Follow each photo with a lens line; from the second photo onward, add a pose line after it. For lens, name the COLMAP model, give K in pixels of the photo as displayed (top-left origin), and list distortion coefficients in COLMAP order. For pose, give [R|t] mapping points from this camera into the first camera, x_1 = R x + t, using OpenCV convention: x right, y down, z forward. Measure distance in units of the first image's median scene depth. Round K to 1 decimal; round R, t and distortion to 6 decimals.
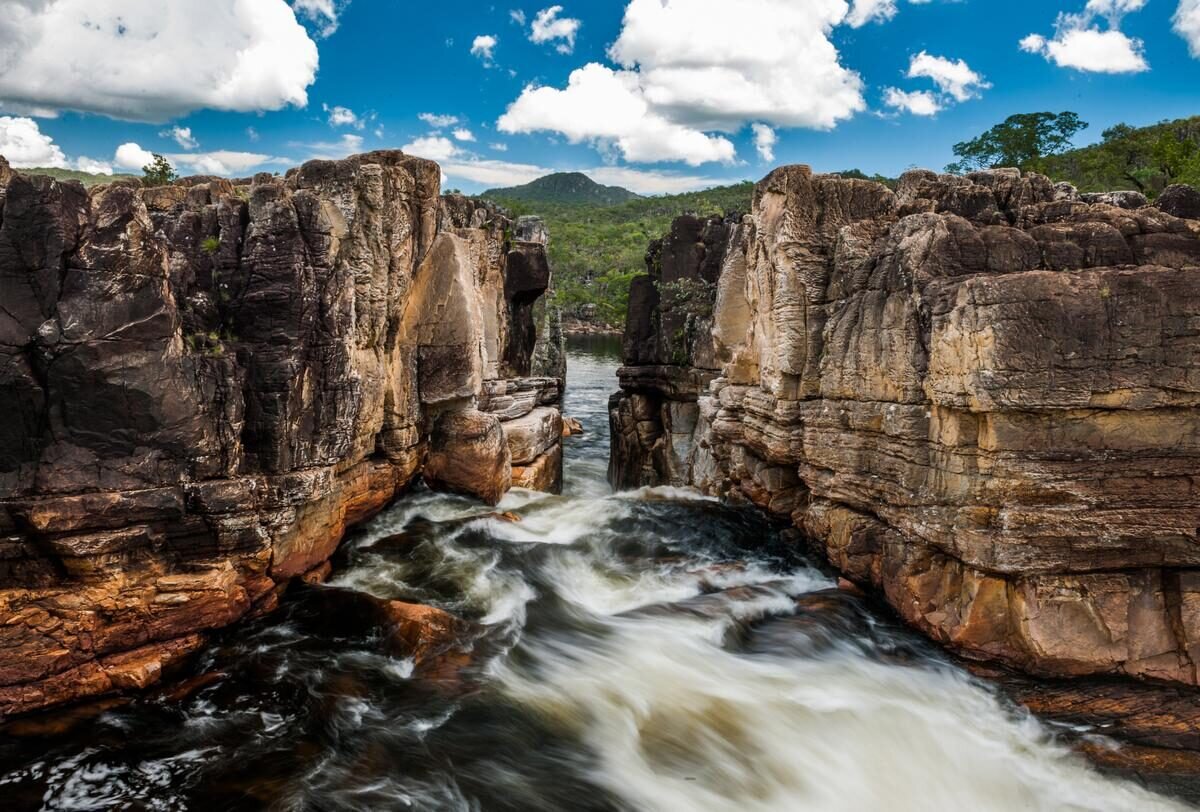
lens RADIAL K [[796.8, 0, 600.0], [0, 796.8, 406.0], [0, 0, 1]] dist [-0.047543, 0.000137]
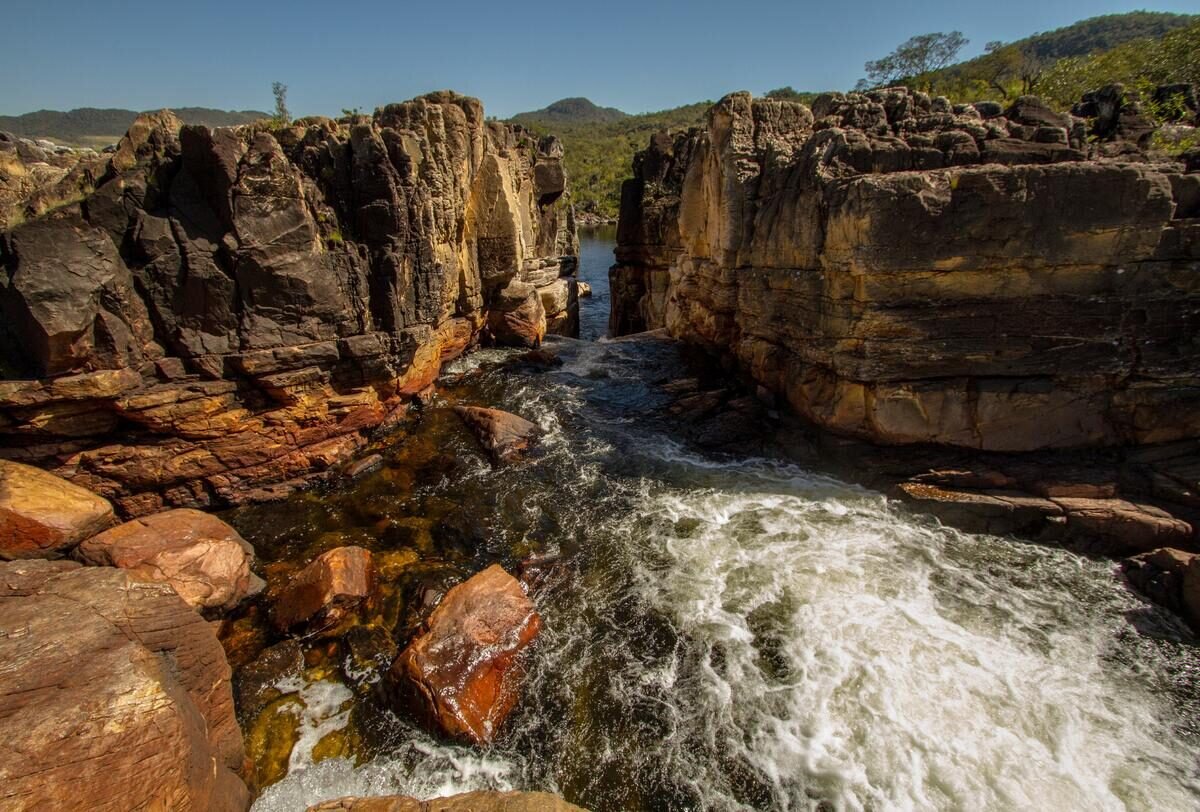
lens RADIAL K [[796.8, 0, 600.0], [0, 796.8, 406.0], [0, 0, 1]] dist [-0.047543, 0.000137]
pose [[0.999175, -0.025609, -0.031512, 0.036193], [0.032934, 0.965046, 0.260004, -0.154851], [0.023752, -0.260827, 0.965093, -0.508492]]
